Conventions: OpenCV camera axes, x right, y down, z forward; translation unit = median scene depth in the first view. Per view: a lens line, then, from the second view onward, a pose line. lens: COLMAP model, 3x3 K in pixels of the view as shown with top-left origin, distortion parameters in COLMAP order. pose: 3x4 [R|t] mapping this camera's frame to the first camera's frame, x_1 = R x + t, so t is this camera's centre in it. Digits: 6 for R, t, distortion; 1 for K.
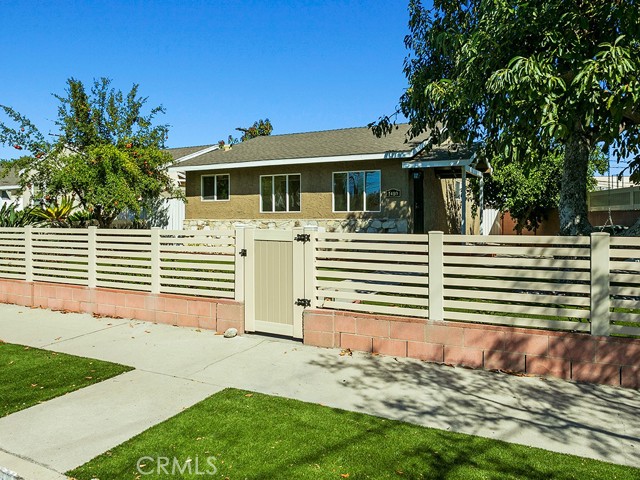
lens RADIAL K [[487.3, 0, 317.2], [0, 487.3, 224.7], [0, 0, 1]] dist [0.008290, 0.001811]
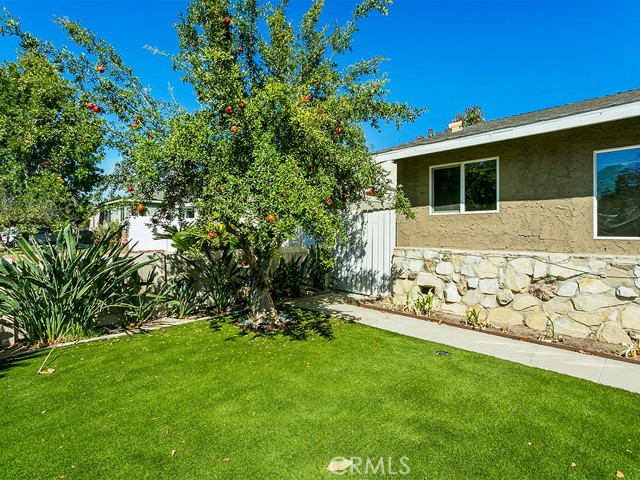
lens RADIAL K [[330.8, 0, 320.0], [0, 330.8, 240.0], [0, 0, 1]] dist [-0.025346, 0.000079]
pose [[0.946095, 0.008919, -0.323766, -0.251636], [-0.006352, 0.999939, 0.008984, -0.024837], [0.323826, -0.006443, 0.946095, 0.658264]]
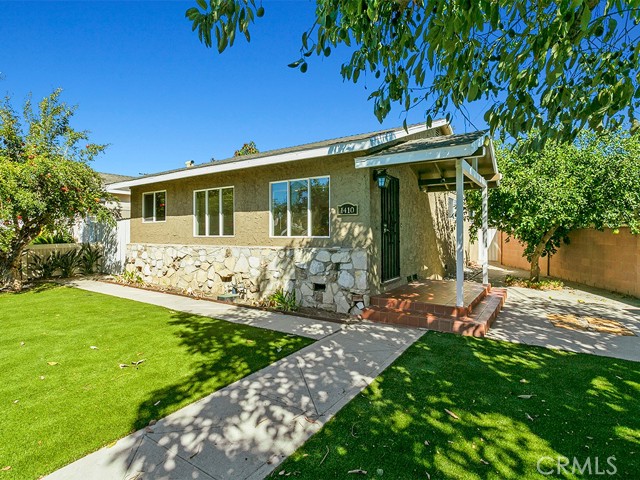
lens RADIAL K [[341.2, 0, 301.2], [0, 341.2, 238.5], [0, 0, 1]] dist [-0.003369, 0.000882]
pose [[0.990663, -0.000014, -0.136331, 0.137082], [0.000115, 1.000000, 0.000734, -0.022516], [0.136331, -0.000743, 0.990663, 0.464042]]
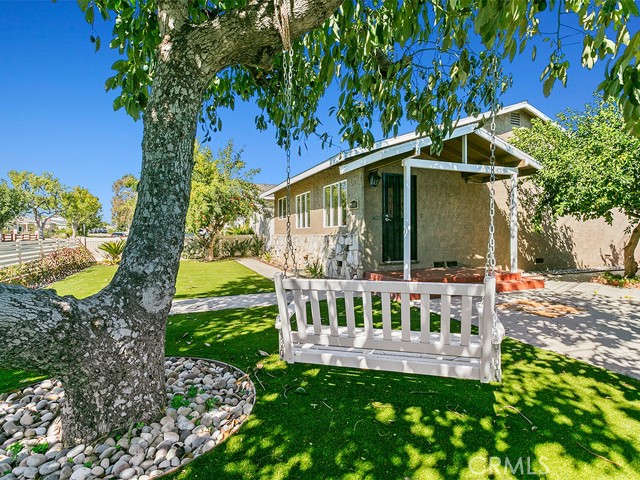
lens RADIAL K [[337.7, 0, 320.0], [0, 337.7, 240.0], [0, 0, 1]] dist [0.002191, 0.000272]
pose [[0.759722, 0.008895, -0.650187, 0.436705], [-0.002480, 0.999939, 0.010782, -0.007197], [0.650243, -0.006579, 0.759697, 0.441663]]
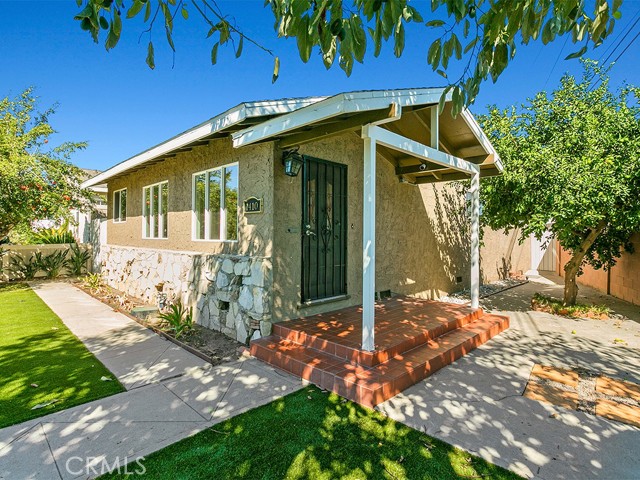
lens RADIAL K [[342.3, 0, 316.5], [0, 342.3, 236.6], [0, 0, 1]] dist [-0.005338, 0.001664]
pose [[0.951162, 0.006644, -0.308621, 0.285935], [-0.008487, 0.999953, -0.004630, -0.027749], [0.308576, 0.007023, 0.951174, 0.598752]]
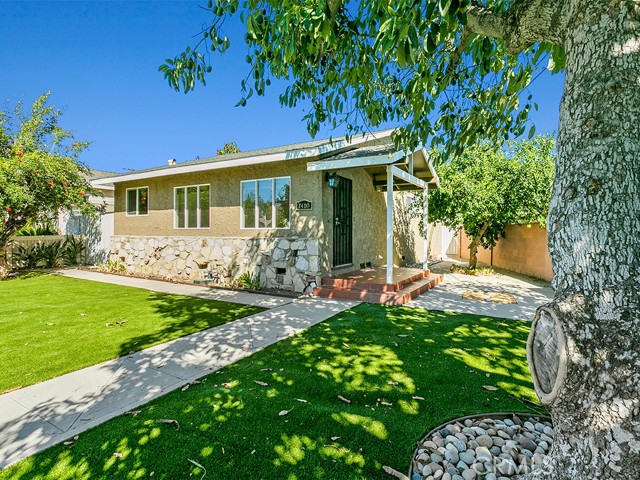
lens RADIAL K [[342.3, 0, 316.5], [0, 342.3, 236.6], [0, 0, 1]] dist [-0.005338, 0.001664]
pose [[0.997879, 0.005286, -0.064874, 0.185352], [-0.005109, 0.999983, 0.002885, -0.013846], [0.064888, -0.002548, 0.997889, 0.391569]]
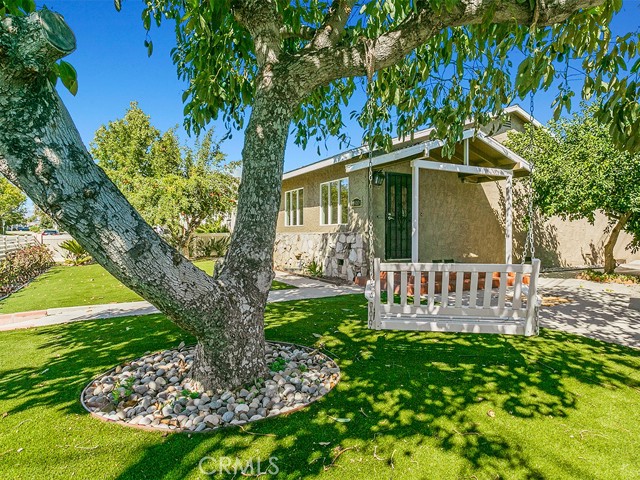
lens RADIAL K [[380.2, 0, 320.0], [0, 380.2, 241.5], [0, 0, 1]] dist [-0.001266, 0.000683]
pose [[0.820873, 0.013960, -0.570939, 0.426769], [-0.007370, 0.999877, 0.013852, -0.004006], [0.571063, -0.007163, 0.820875, 0.356627]]
